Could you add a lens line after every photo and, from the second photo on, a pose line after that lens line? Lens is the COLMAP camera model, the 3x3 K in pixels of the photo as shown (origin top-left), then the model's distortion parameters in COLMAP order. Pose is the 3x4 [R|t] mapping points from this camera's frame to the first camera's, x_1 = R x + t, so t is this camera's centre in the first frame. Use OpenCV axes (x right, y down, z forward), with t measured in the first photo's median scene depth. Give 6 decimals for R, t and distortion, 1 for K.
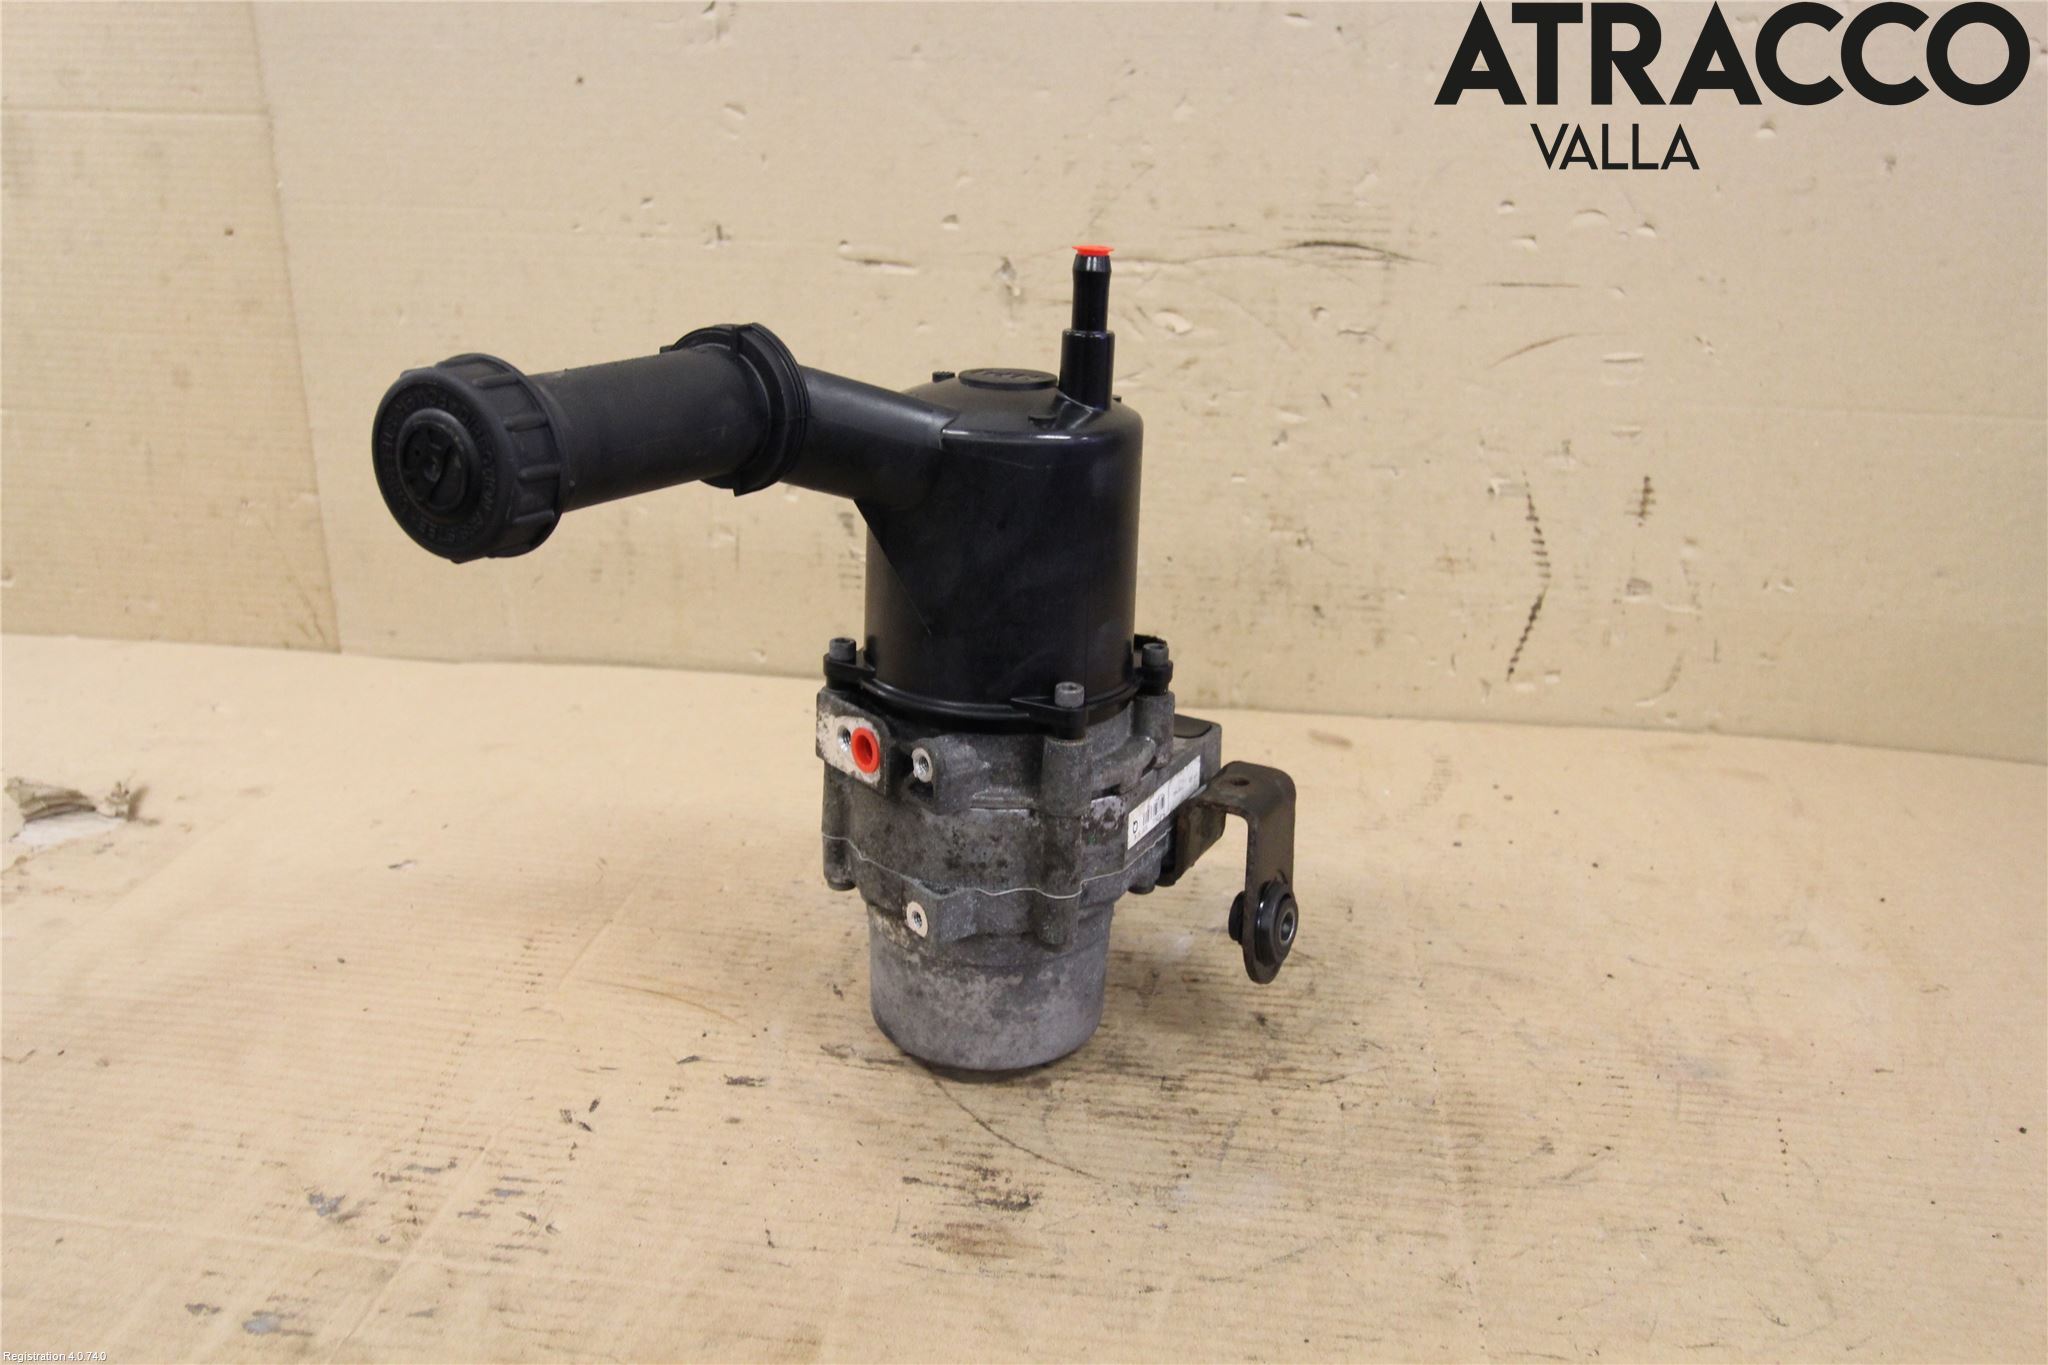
lens RADIAL K [[1591.5, 0, 969.5], [0, 1591.5, 686.6], [0, 0, 1]] dist [0.007151, 0.001253]
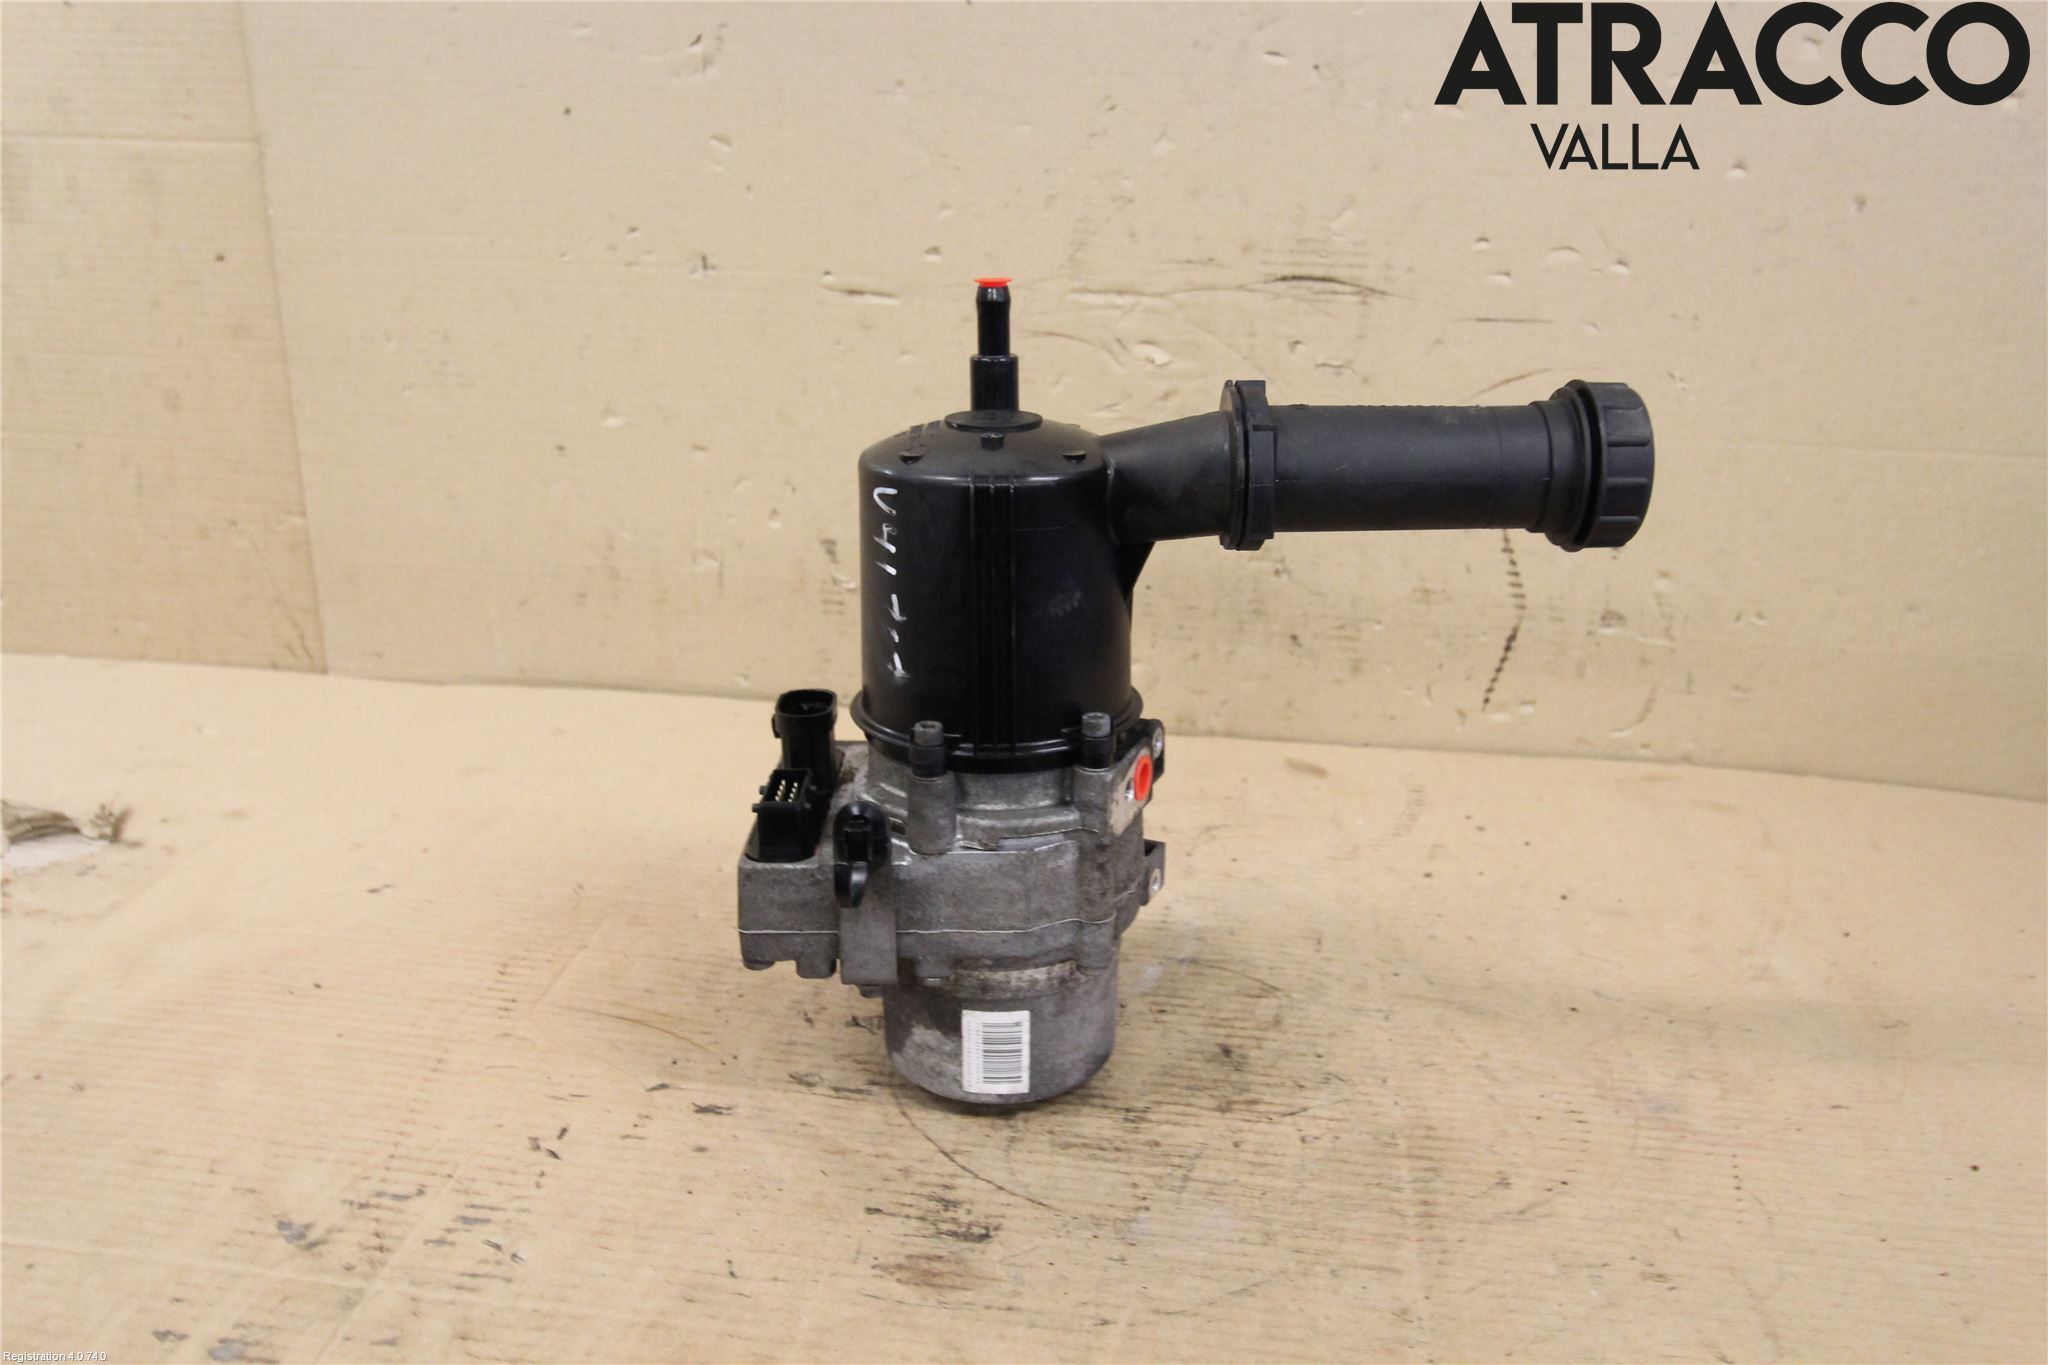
lens RADIAL K [[1589.6, 0, 966.9], [0, 1589.6, 688.4], [0, 0, 1]] dist [0.006691, -0.000175]
pose [[0.999976, 0.006865, -0.001299, 0.013429], [-0.006874, 0.999955, -0.006570, -0.009694], [0.001254, 0.006579, 0.999978, -0.007760]]
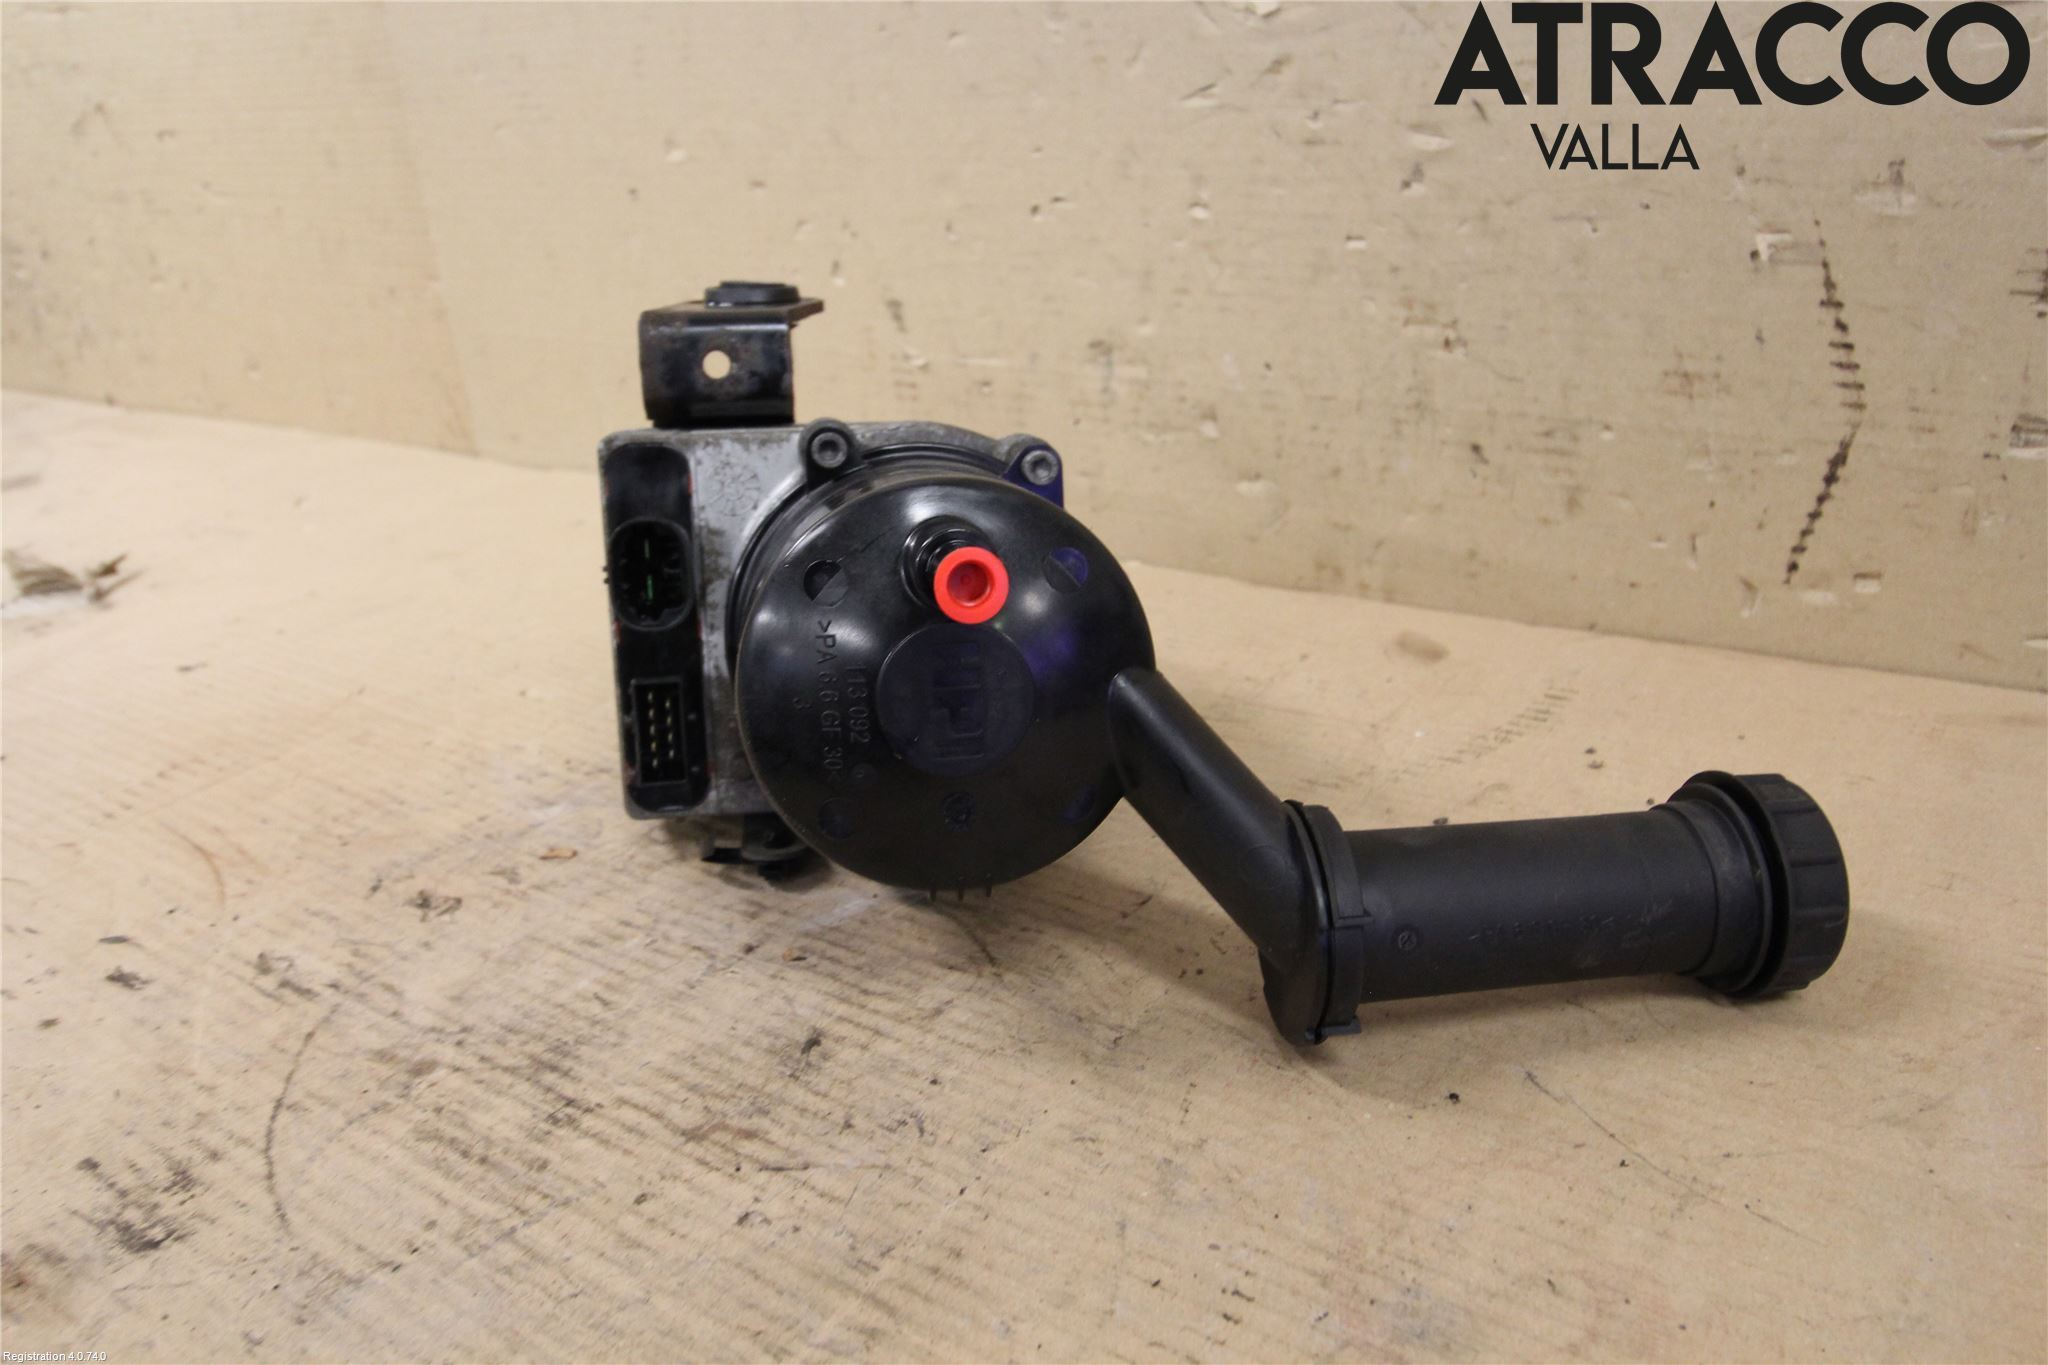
lens RADIAL K [[1591.5, 0, 969.5], [0, 1591.5, 686.6], [0, 0, 1]] dist [0.007151, 0.001253]
pose [[0.891880, 0.113556, -0.437785, 0.358471], [-0.083682, 0.992687, 0.087008, 0.008918], [0.444463, -0.040966, 0.894860, 0.348740]]
